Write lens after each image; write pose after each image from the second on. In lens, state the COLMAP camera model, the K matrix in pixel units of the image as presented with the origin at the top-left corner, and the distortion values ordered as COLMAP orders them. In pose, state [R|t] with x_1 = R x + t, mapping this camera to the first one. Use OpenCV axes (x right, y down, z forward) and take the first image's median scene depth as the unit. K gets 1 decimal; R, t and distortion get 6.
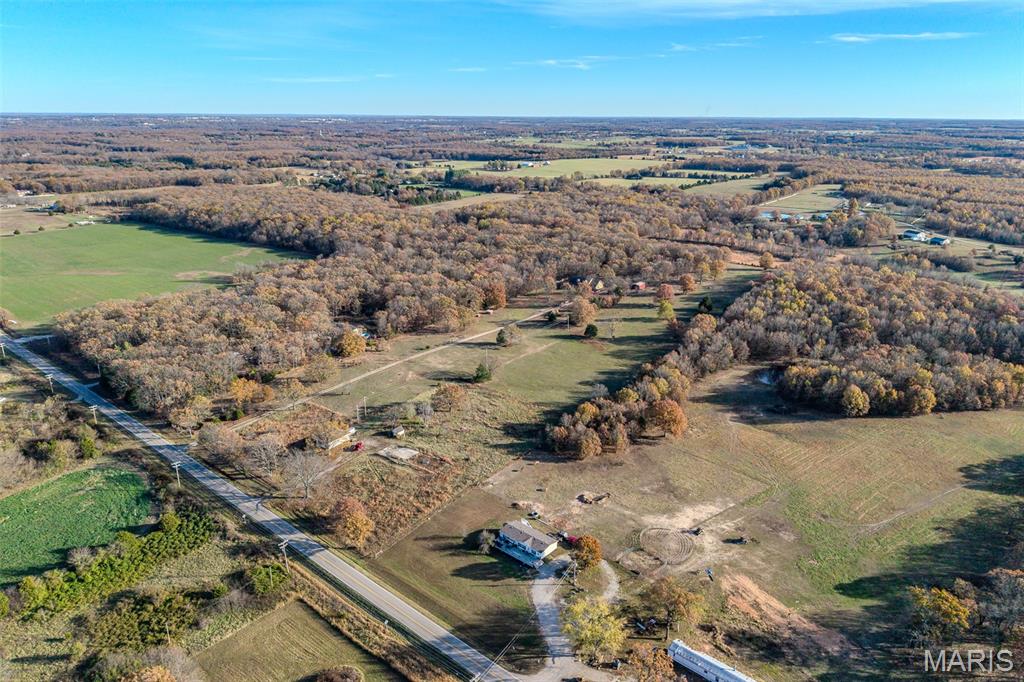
lens RADIAL K [[703.1, 0, 514.0], [0, 703.1, 342.3], [0, 0, 1]] dist [0.023600, -0.021717]
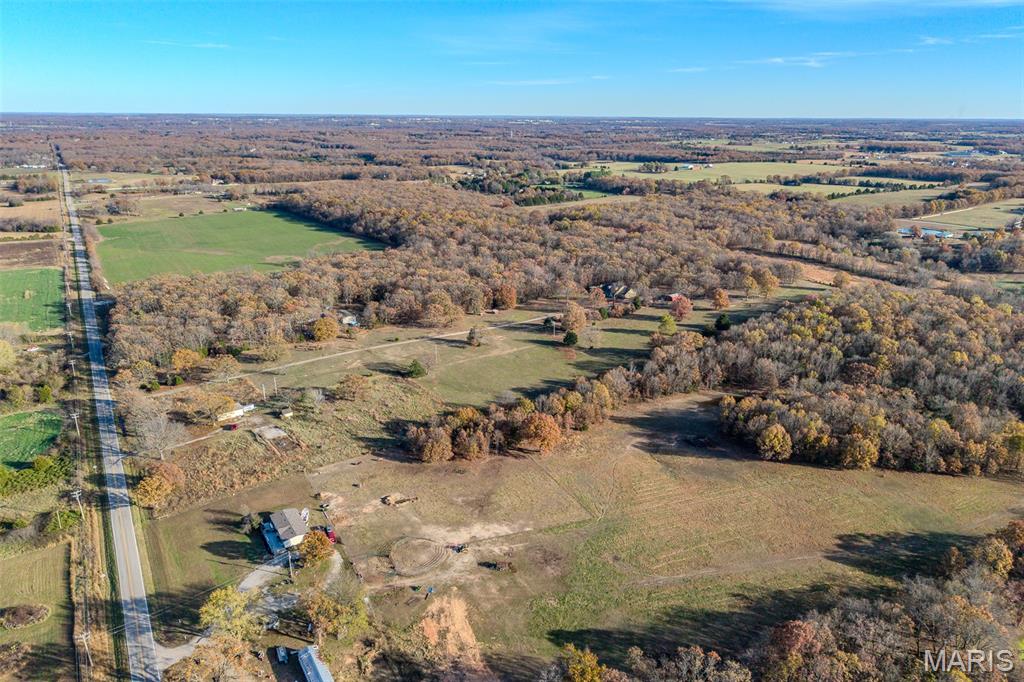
lens RADIAL K [[703.1, 0, 514.1], [0, 703.1, 339.3], [0, 0, 1]] dist [0.023600, -0.021717]
pose [[0.955444, 0.090890, -0.280831, 0.316275], [-0.092437, 0.995688, 0.007762, -0.016325], [0.280326, 0.018543, 0.959726, 0.053164]]
